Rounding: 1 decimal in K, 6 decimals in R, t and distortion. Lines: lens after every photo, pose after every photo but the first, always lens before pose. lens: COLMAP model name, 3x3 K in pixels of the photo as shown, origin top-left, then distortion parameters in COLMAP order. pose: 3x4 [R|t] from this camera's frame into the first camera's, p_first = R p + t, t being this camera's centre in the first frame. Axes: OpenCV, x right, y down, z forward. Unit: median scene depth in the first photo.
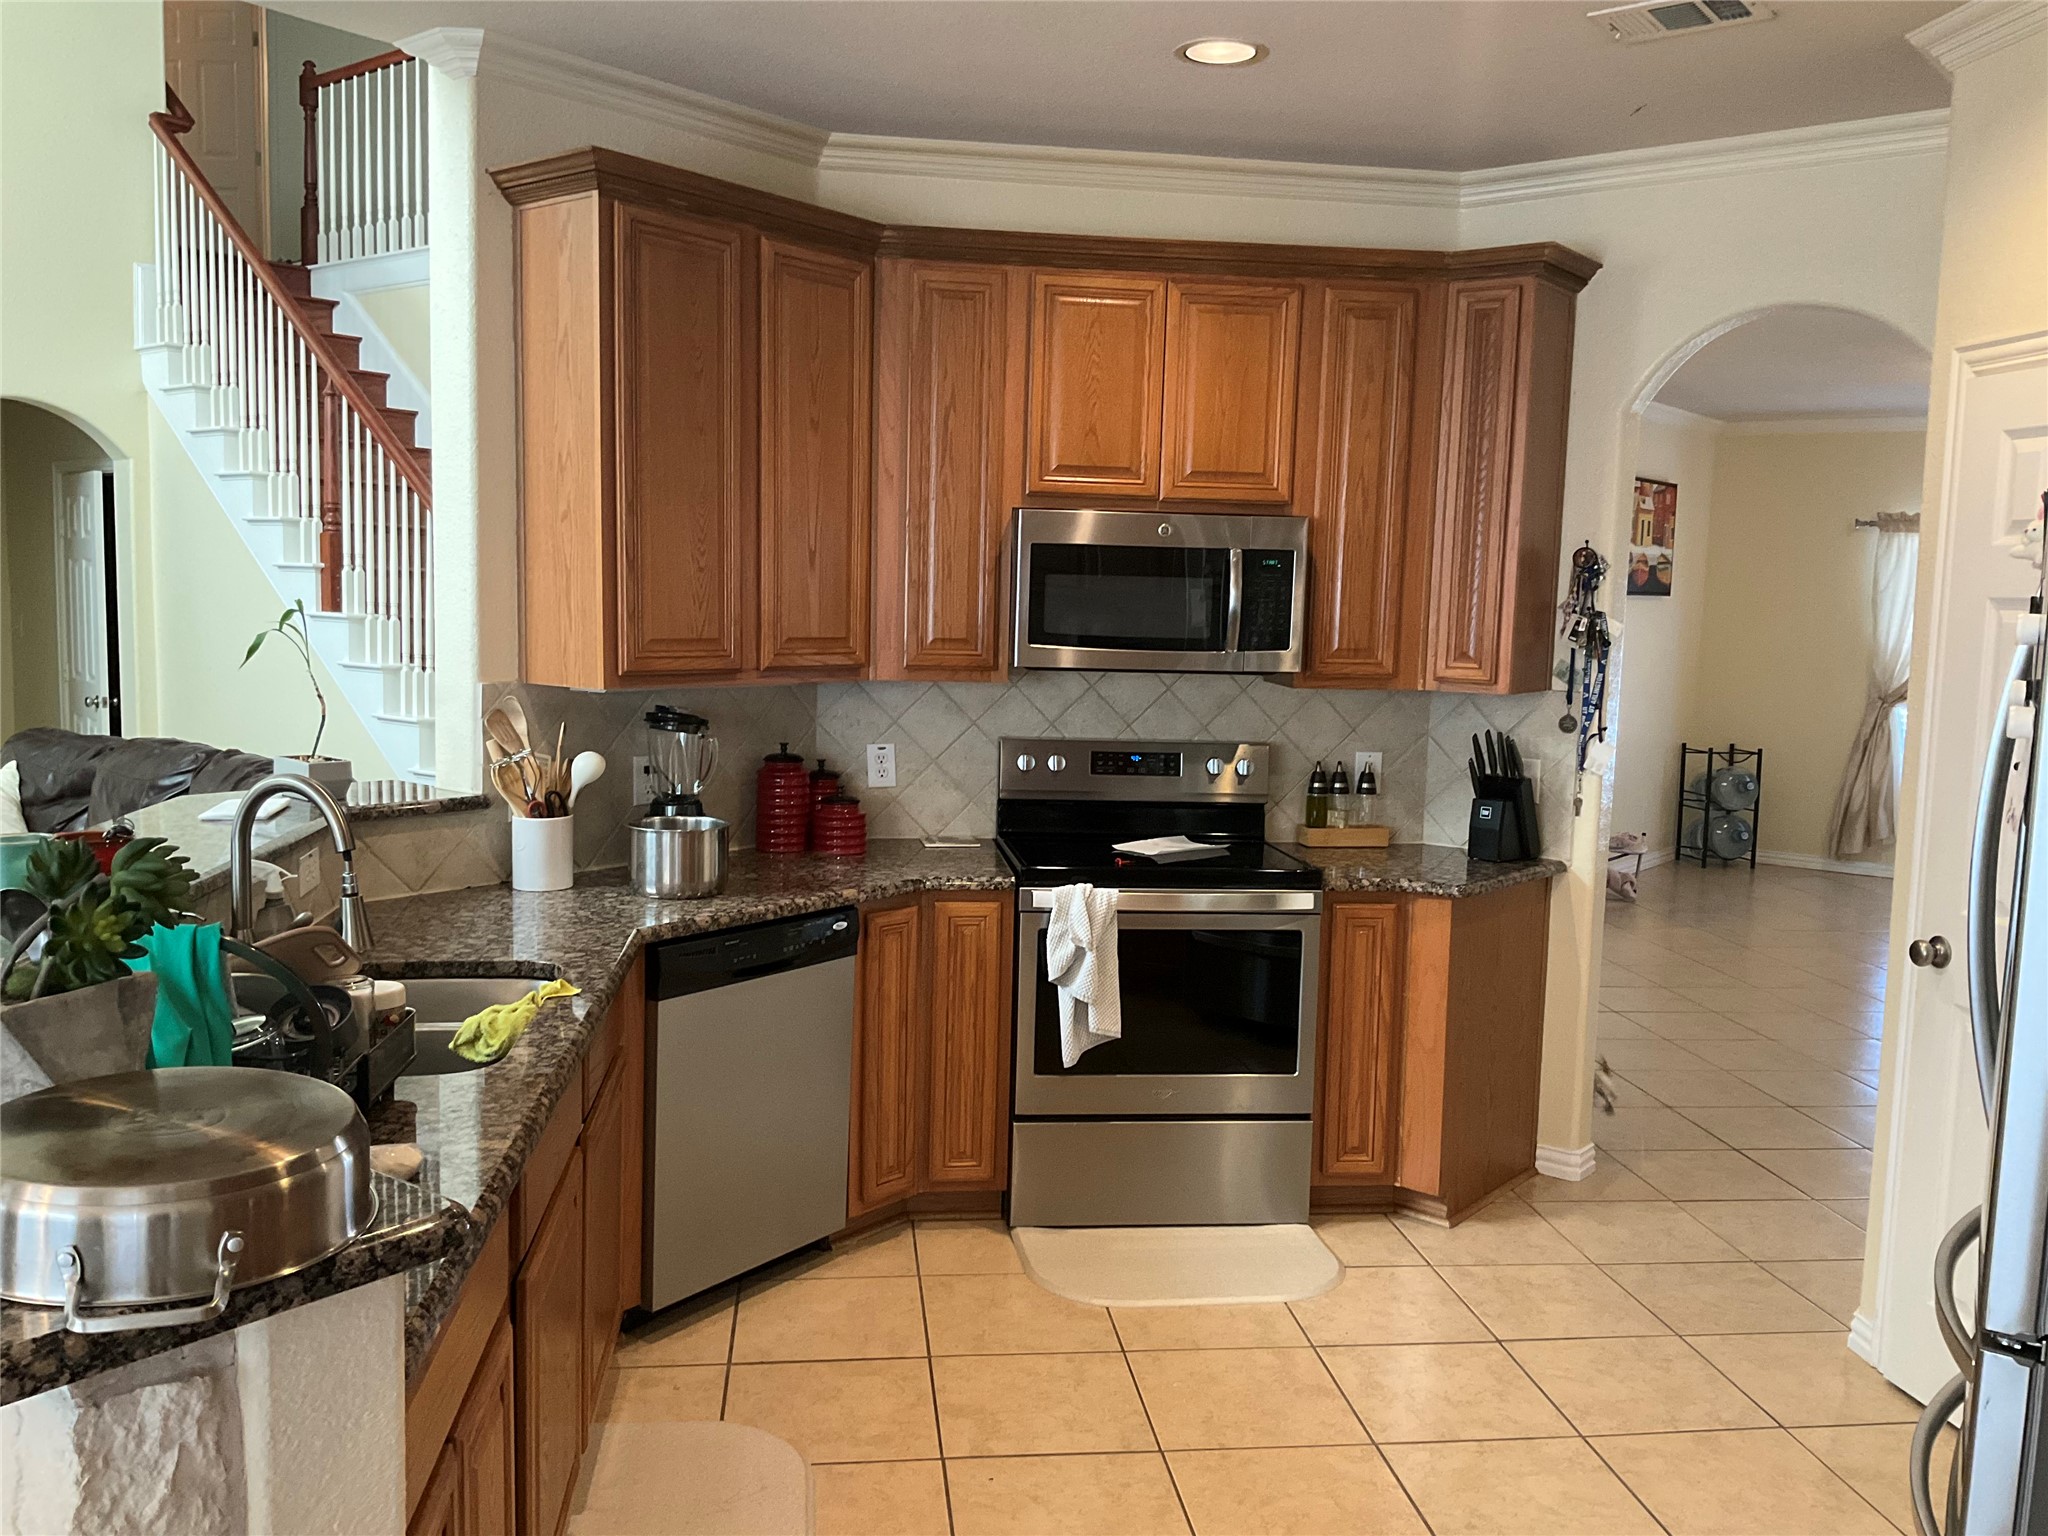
lens RADIAL K [[1696.4, 0, 1022.2], [0, 1696.4, 769.9], [0, 0, 1]] dist [0.084733, -0.155570]
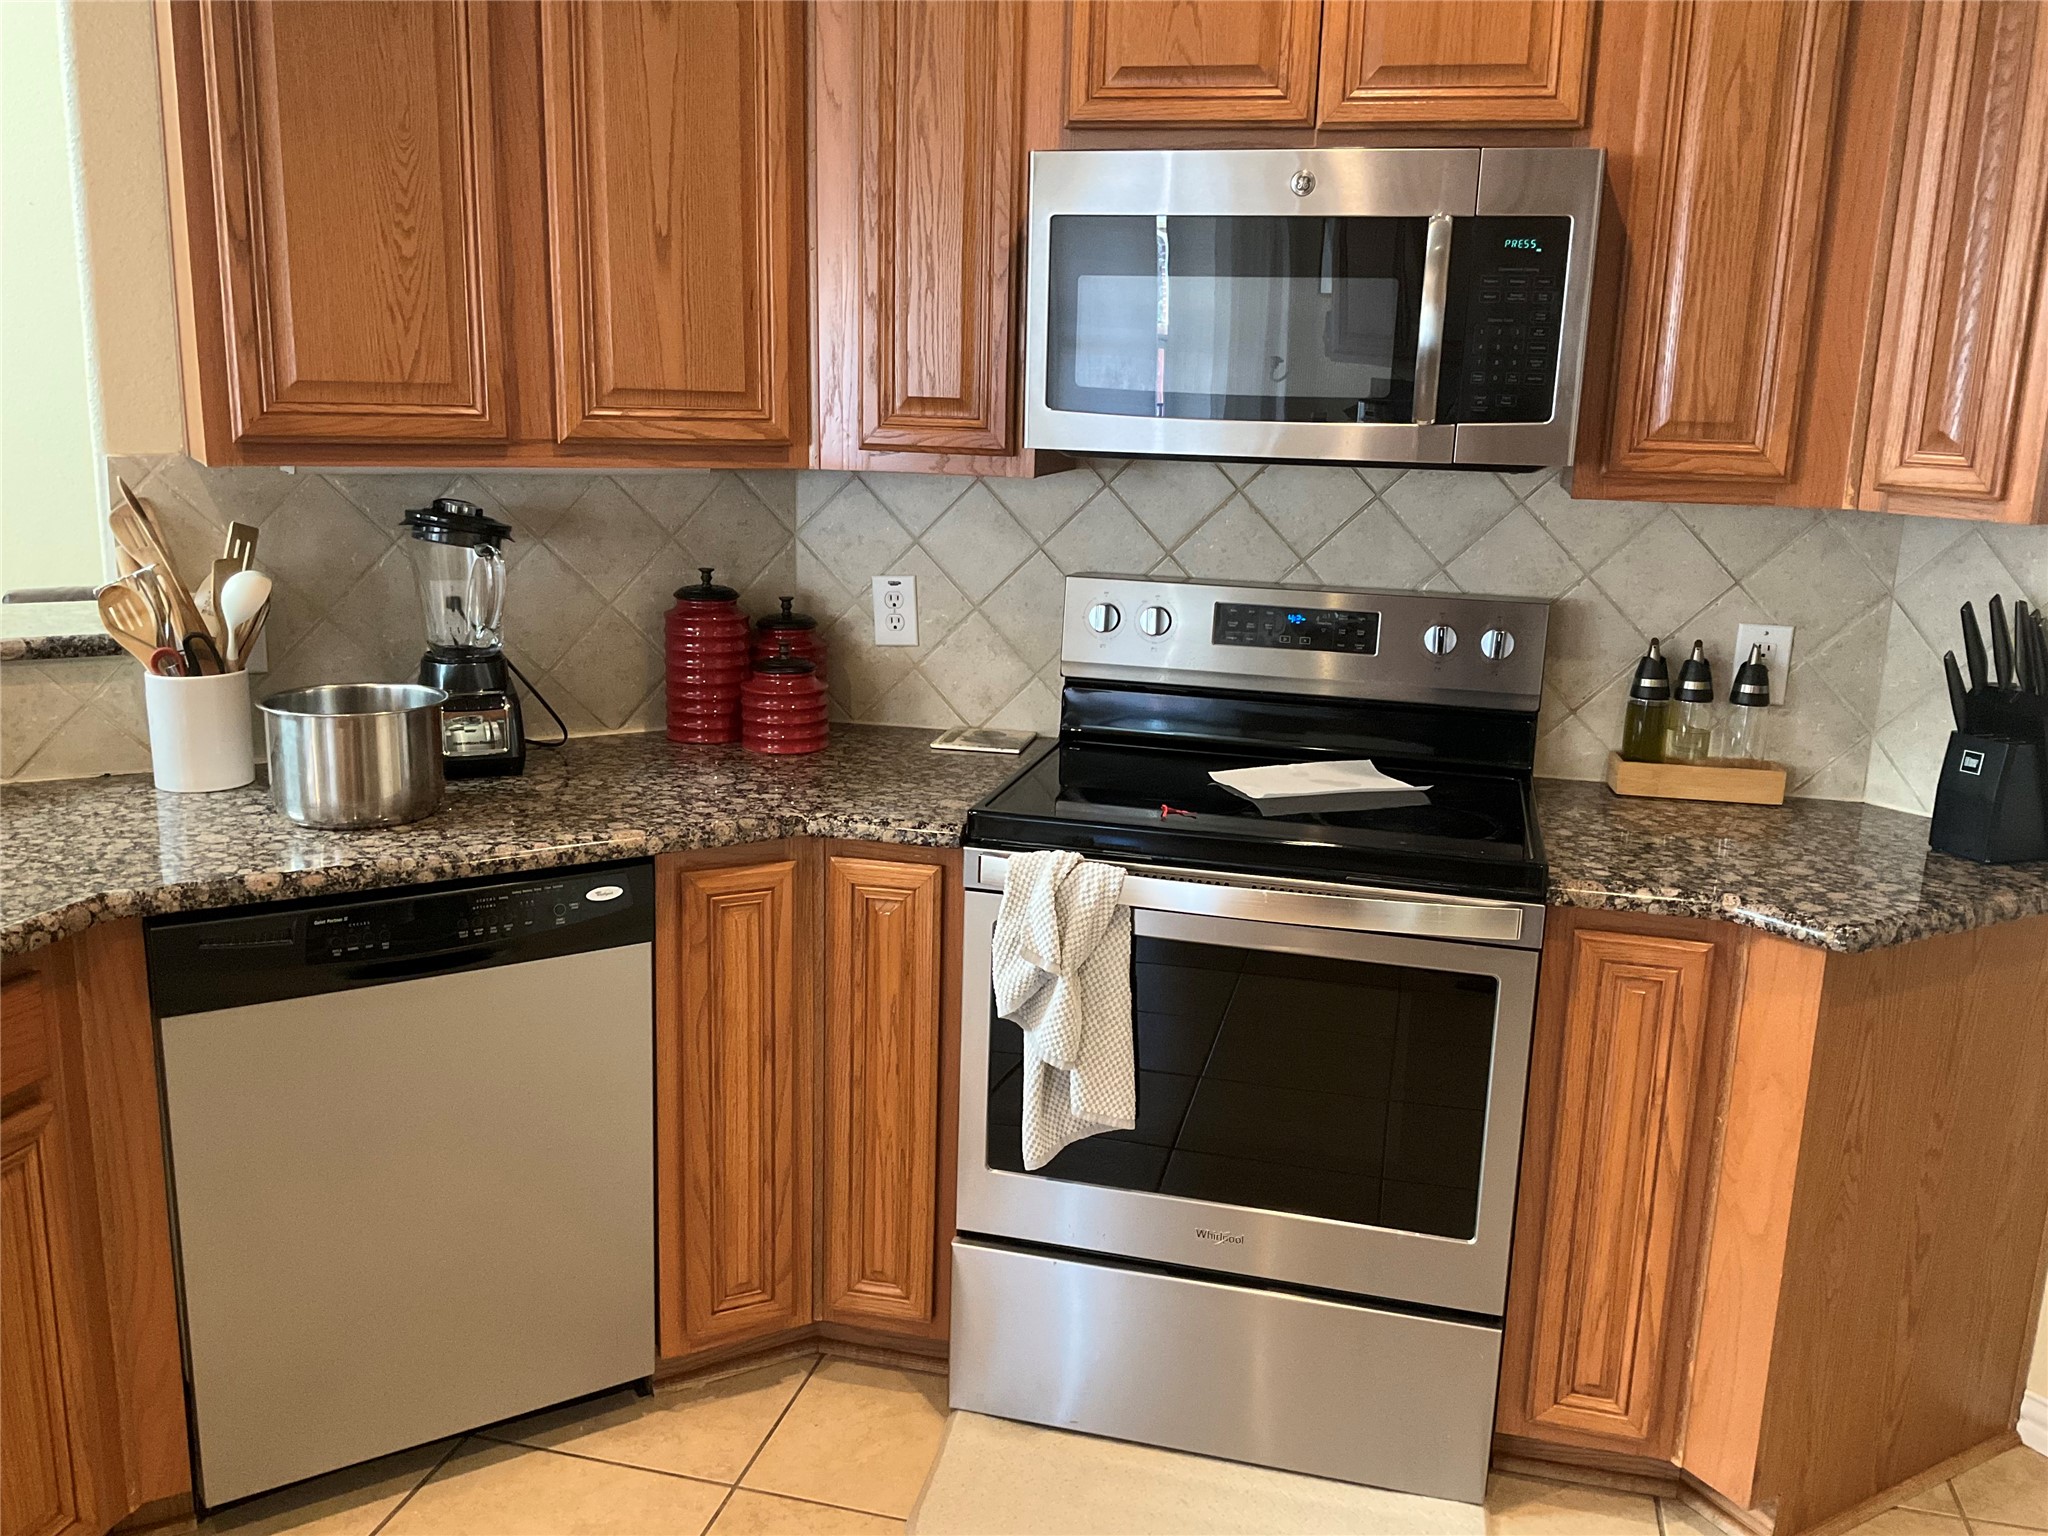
lens RADIAL K [[1696.4, 0, 1028.9], [0, 1696.4, 774.8], [0, 0, 1]] dist [0.084733, -0.155570]
pose [[0.933080, 0.081471, -0.350319, 0.202658], [-0.042062, 0.992041, 0.118678, -0.020392], [0.357200, -0.096001, 0.929081, 0.465542]]
